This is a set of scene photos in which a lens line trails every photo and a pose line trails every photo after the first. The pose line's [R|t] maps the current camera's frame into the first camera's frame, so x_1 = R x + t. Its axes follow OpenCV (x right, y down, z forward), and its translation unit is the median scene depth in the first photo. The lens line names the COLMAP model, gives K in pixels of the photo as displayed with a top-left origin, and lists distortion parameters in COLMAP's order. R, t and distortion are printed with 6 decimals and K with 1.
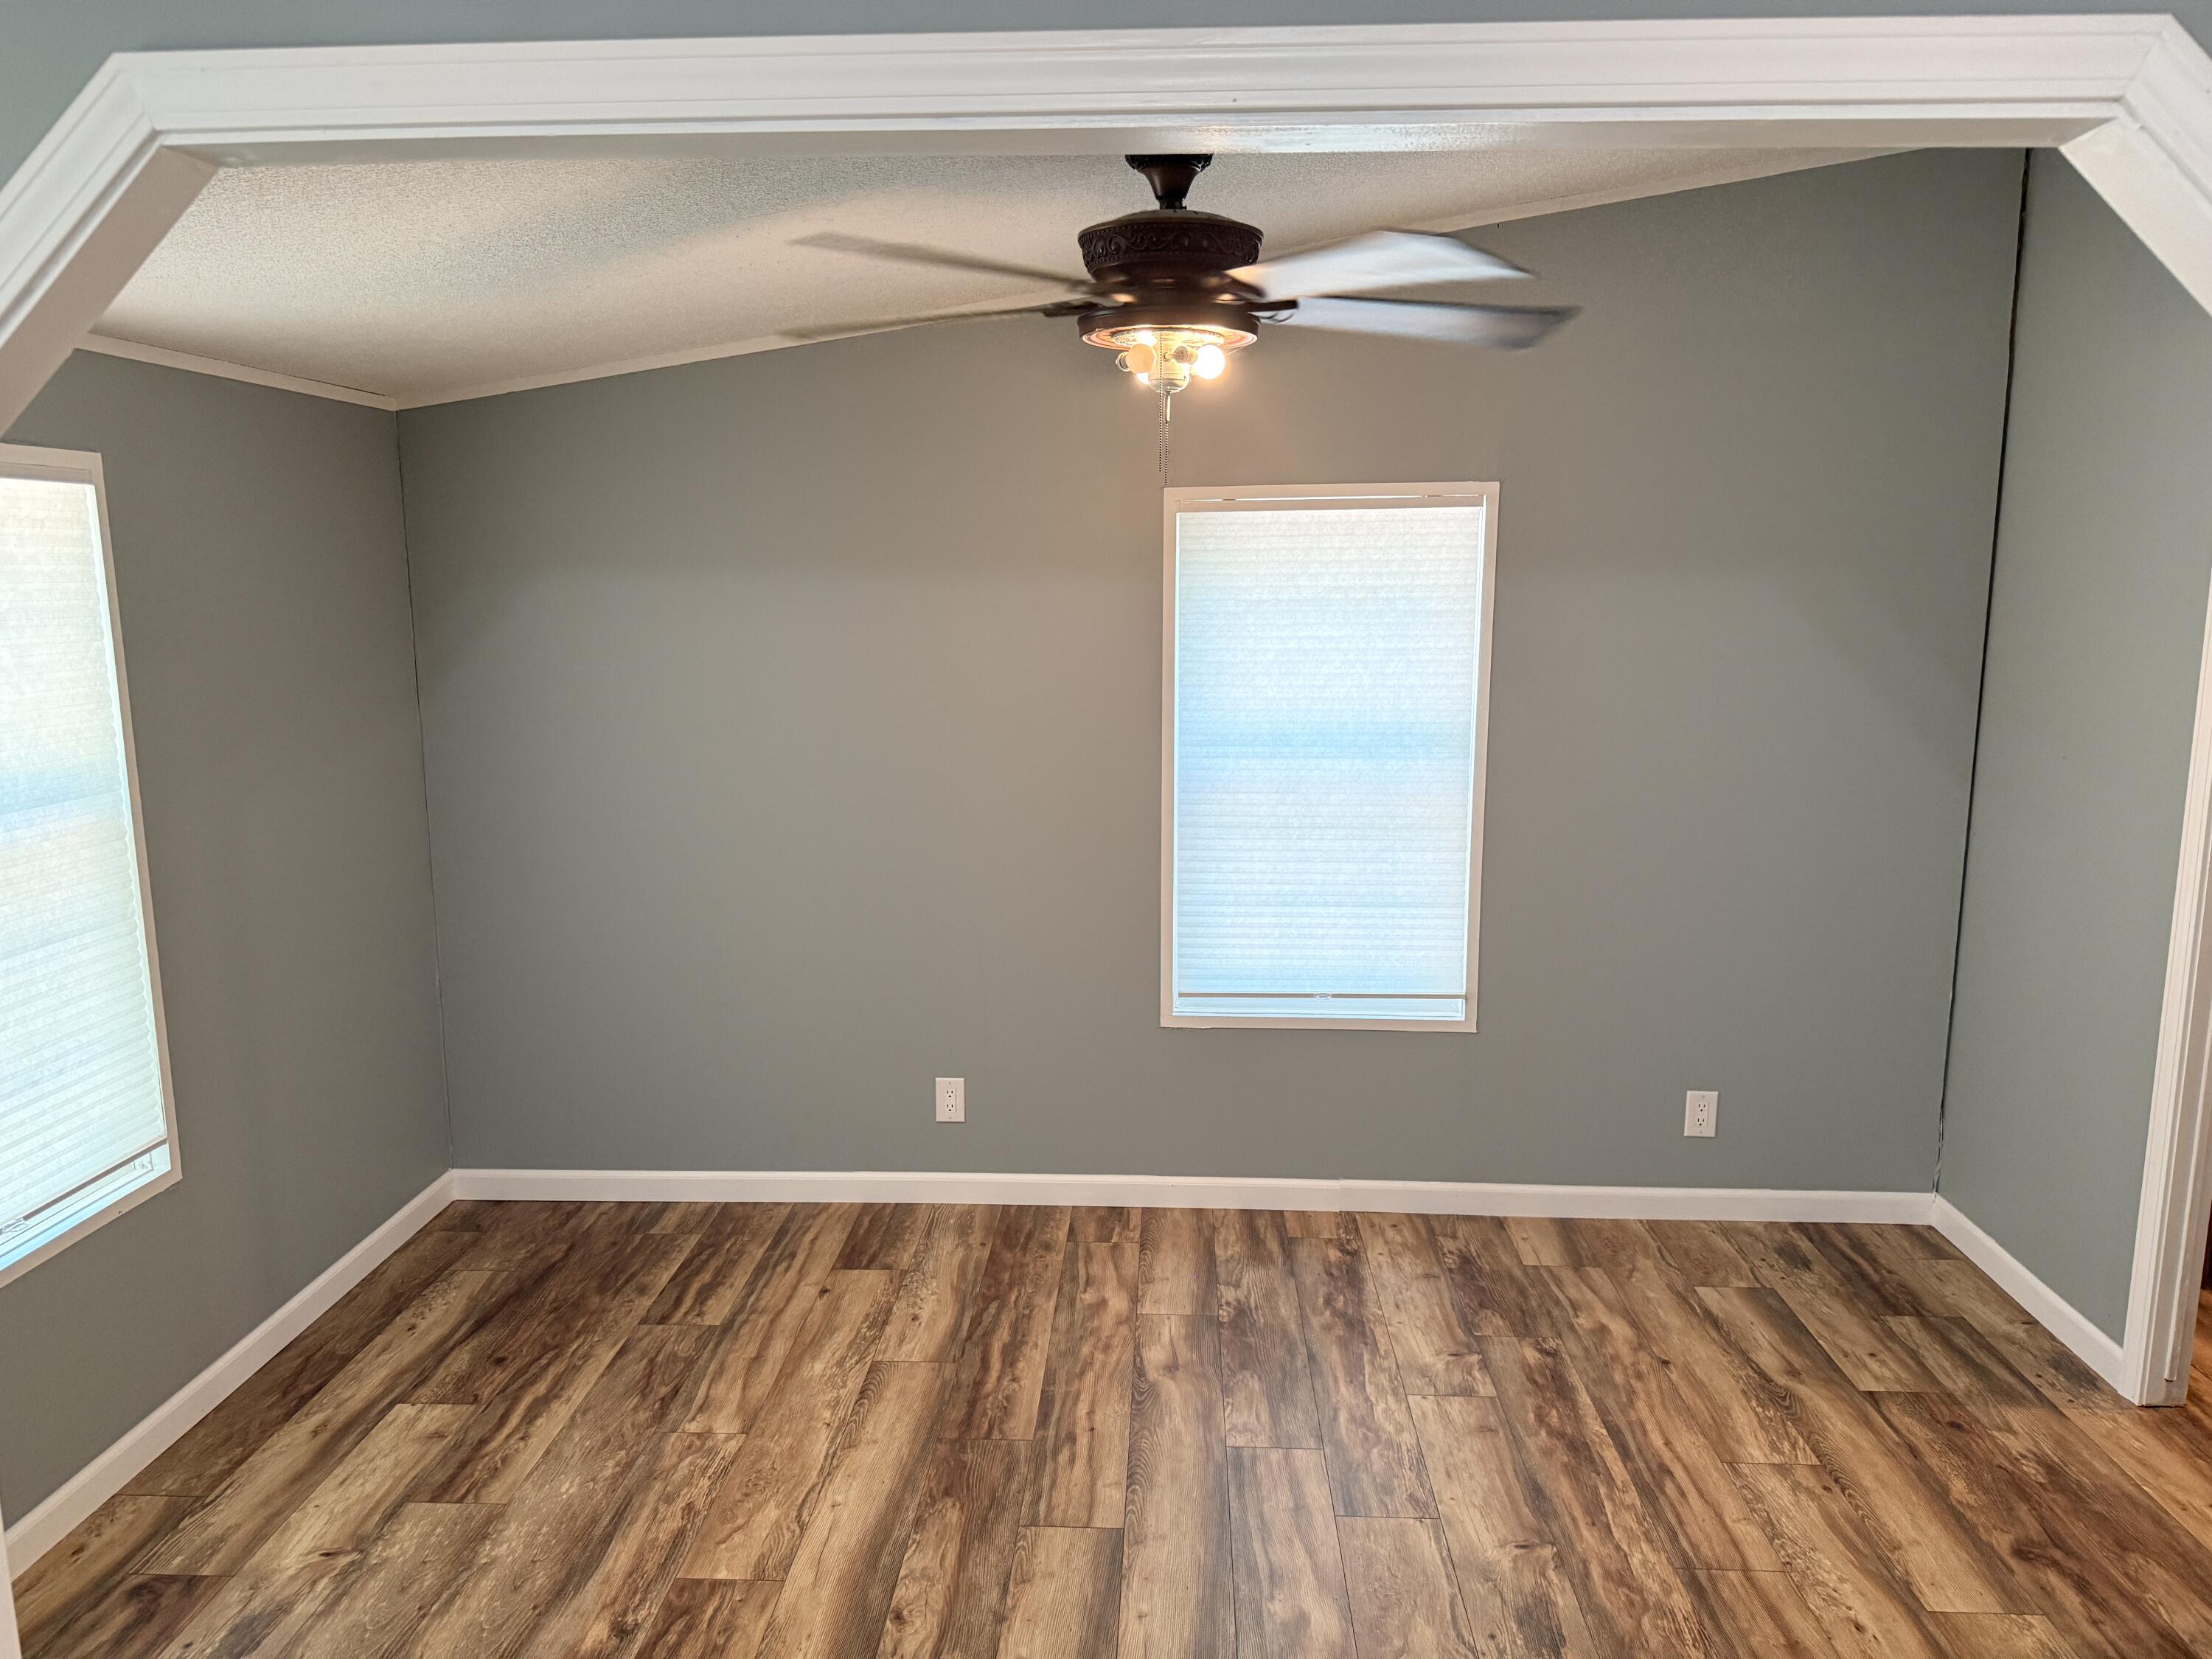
lens RADIAL K [[1561.4, 0, 1106.0], [0, 1561.4, 829.5], [0, 0, 1]] dist [0.072516, -0.110560]
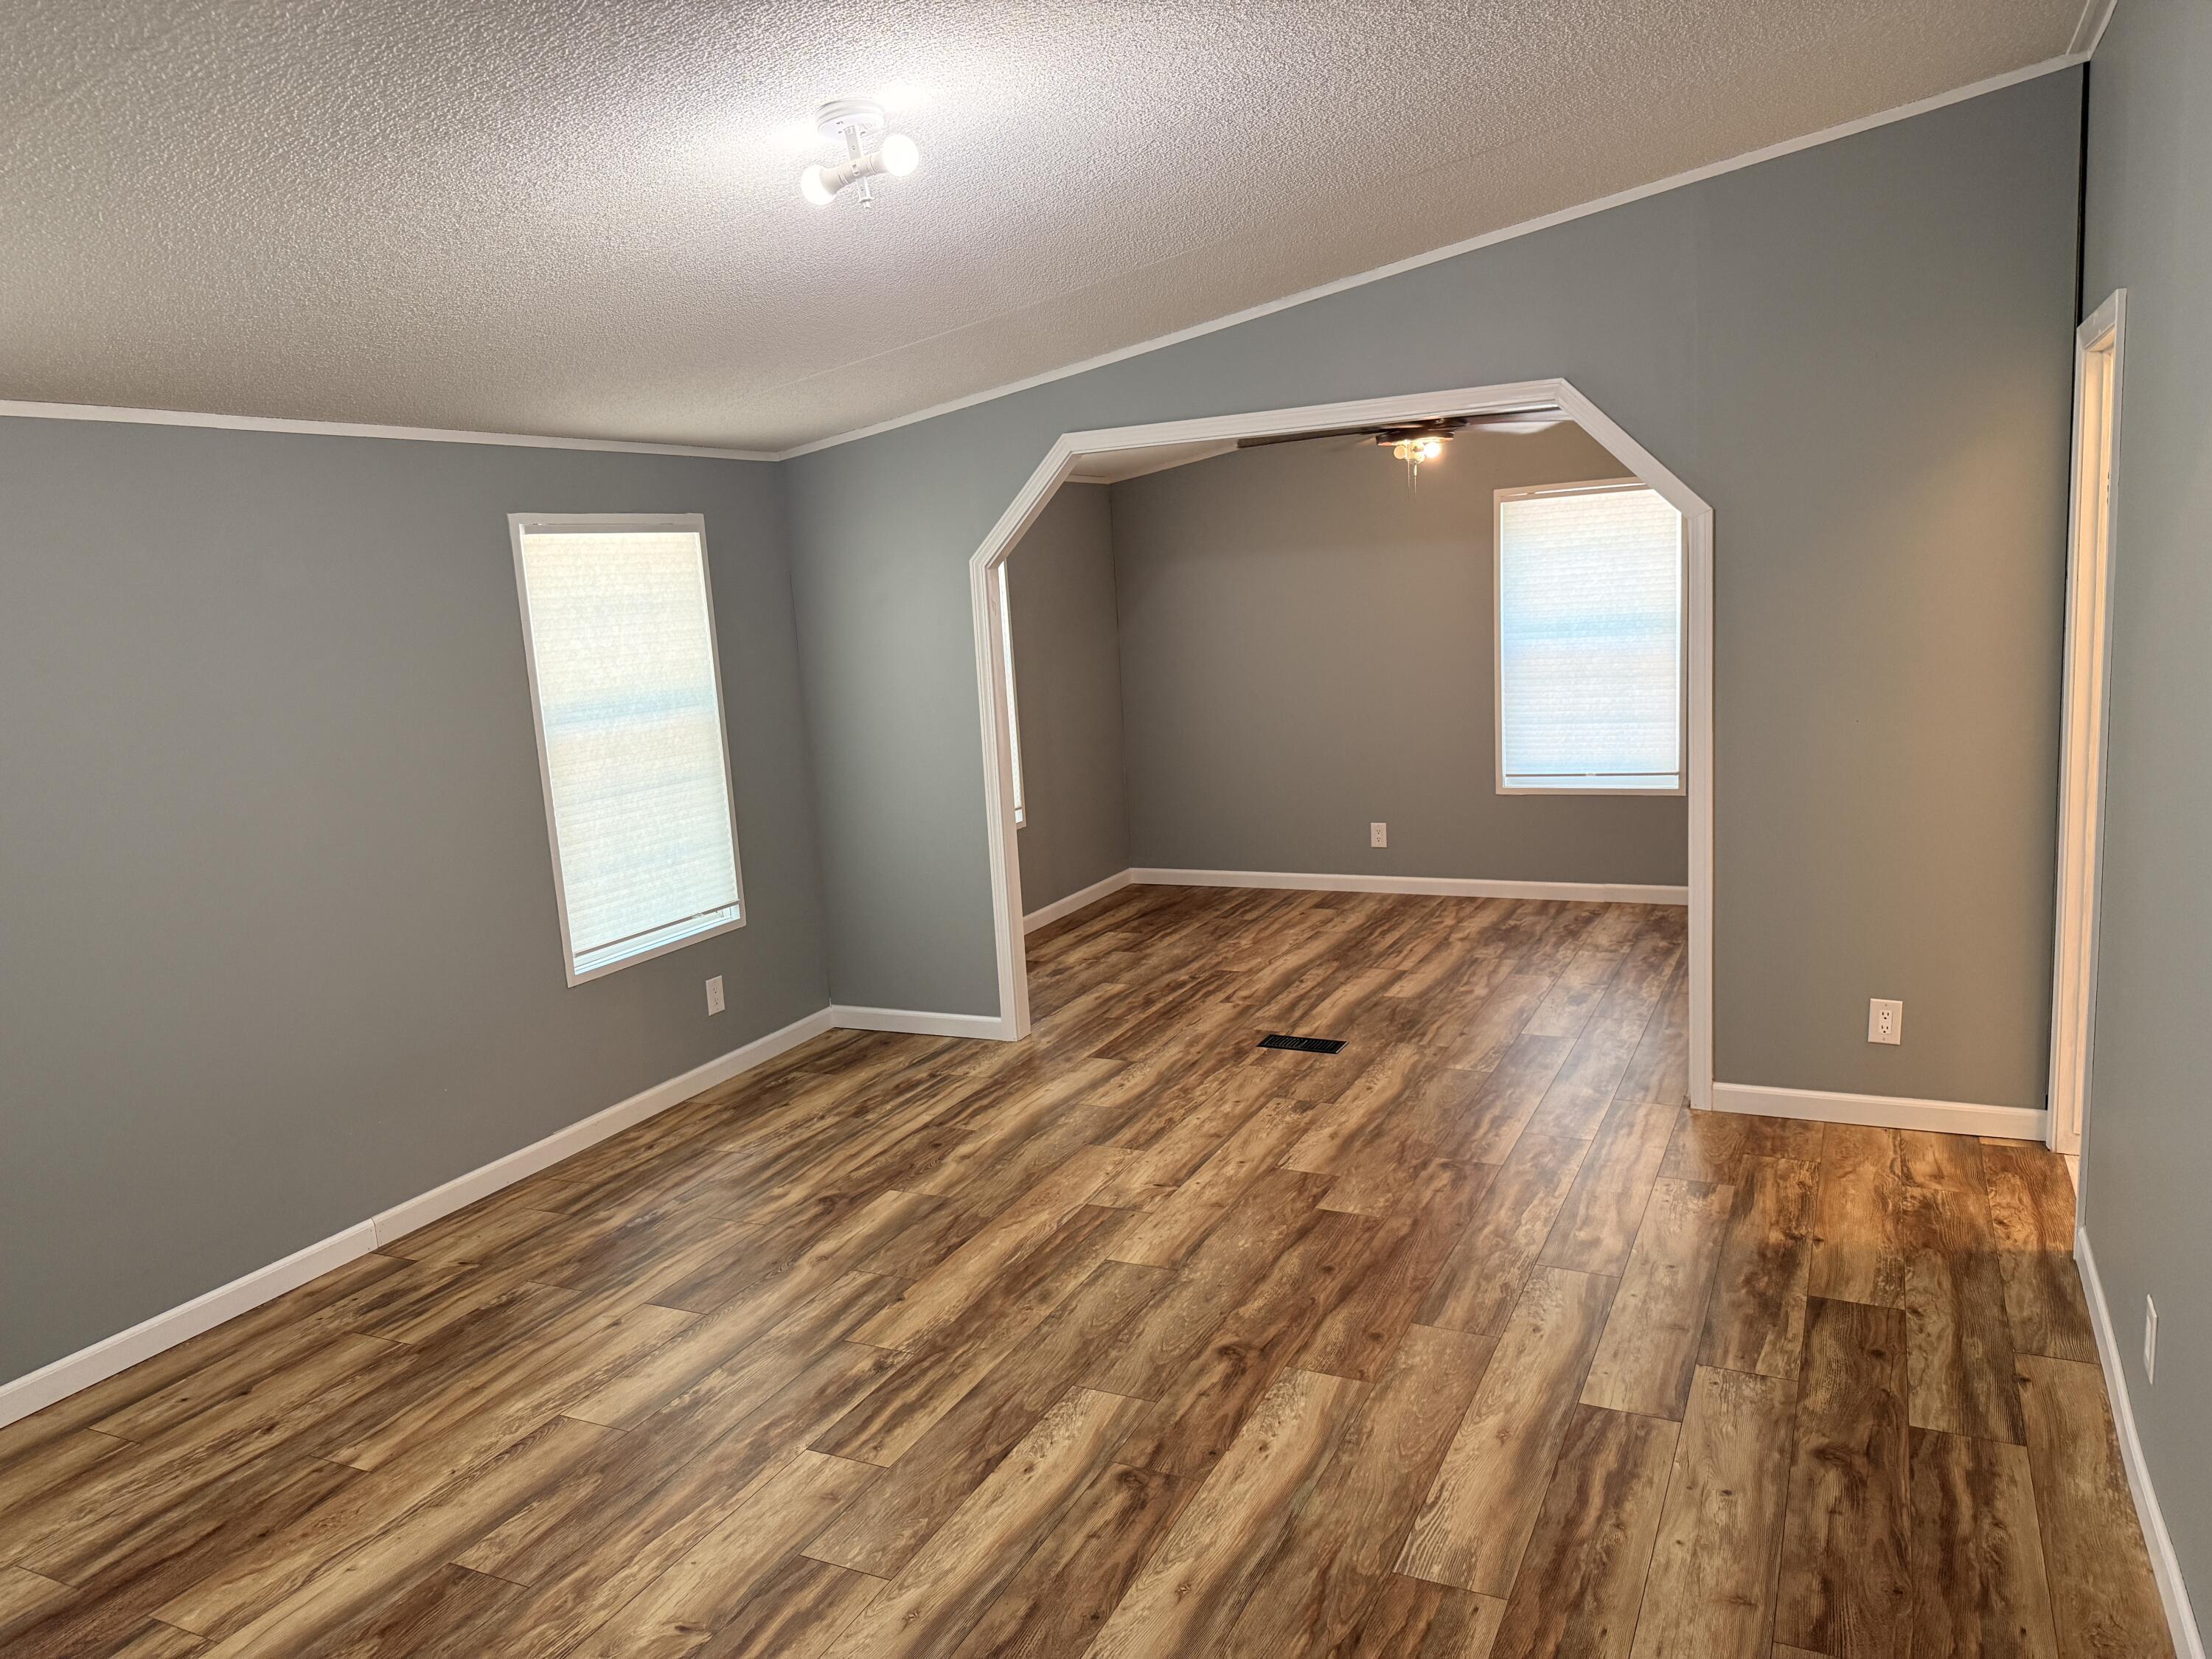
lens RADIAL K [[1561.4, 0, 1106.0], [0, 1561.4, 829.5], [0, 0, 1]] dist [0.072516, -0.110560]
pose [[0.918449, 0.007756, -0.395465, 0.468276], [-0.002624, 0.999905, 0.013516, 0.203414], [0.395532, -0.011376, 0.918382, -1.144044]]
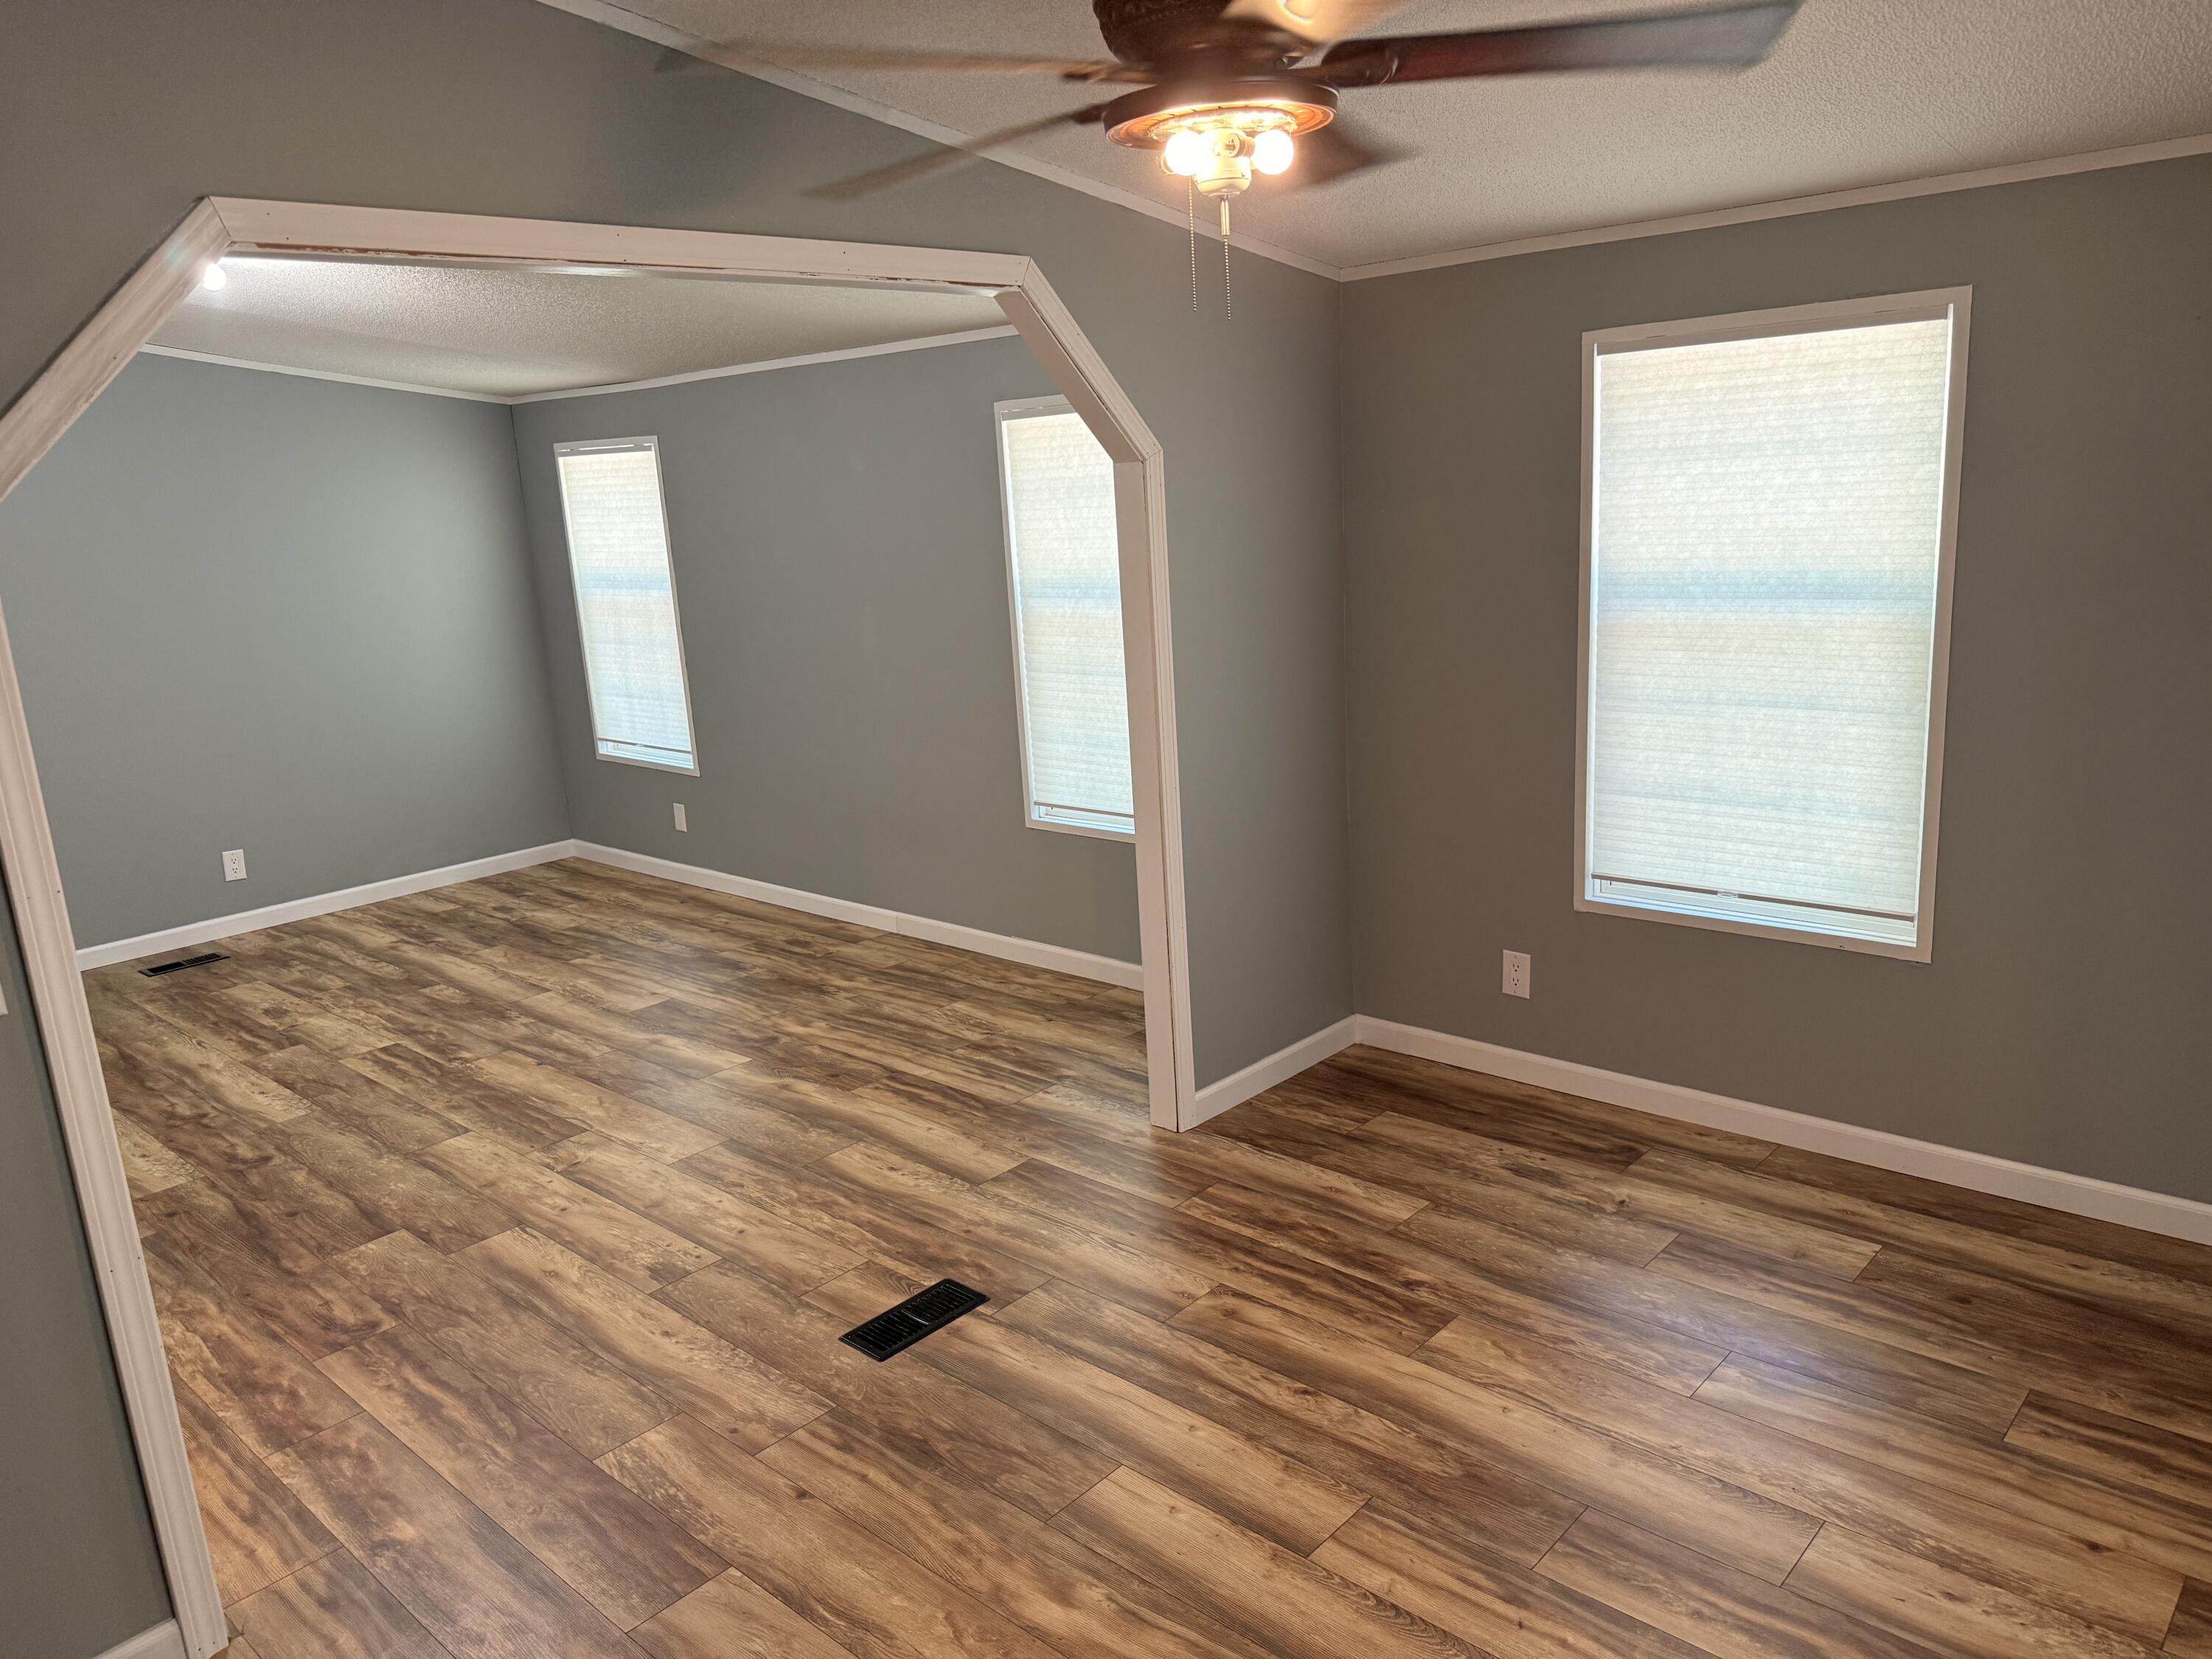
lens RADIAL K [[1561.3, 0, 1106.0], [0, 1561.3, 829.5], [0, 0, 1]] dist [0.140725, -0.229939]
pose [[-0.650103, 0.212140, -0.729632, 0.603895], [-0.054447, 0.944762, 0.323202, -0.202782], [0.757893, 0.249841, -0.602642, 1.274002]]
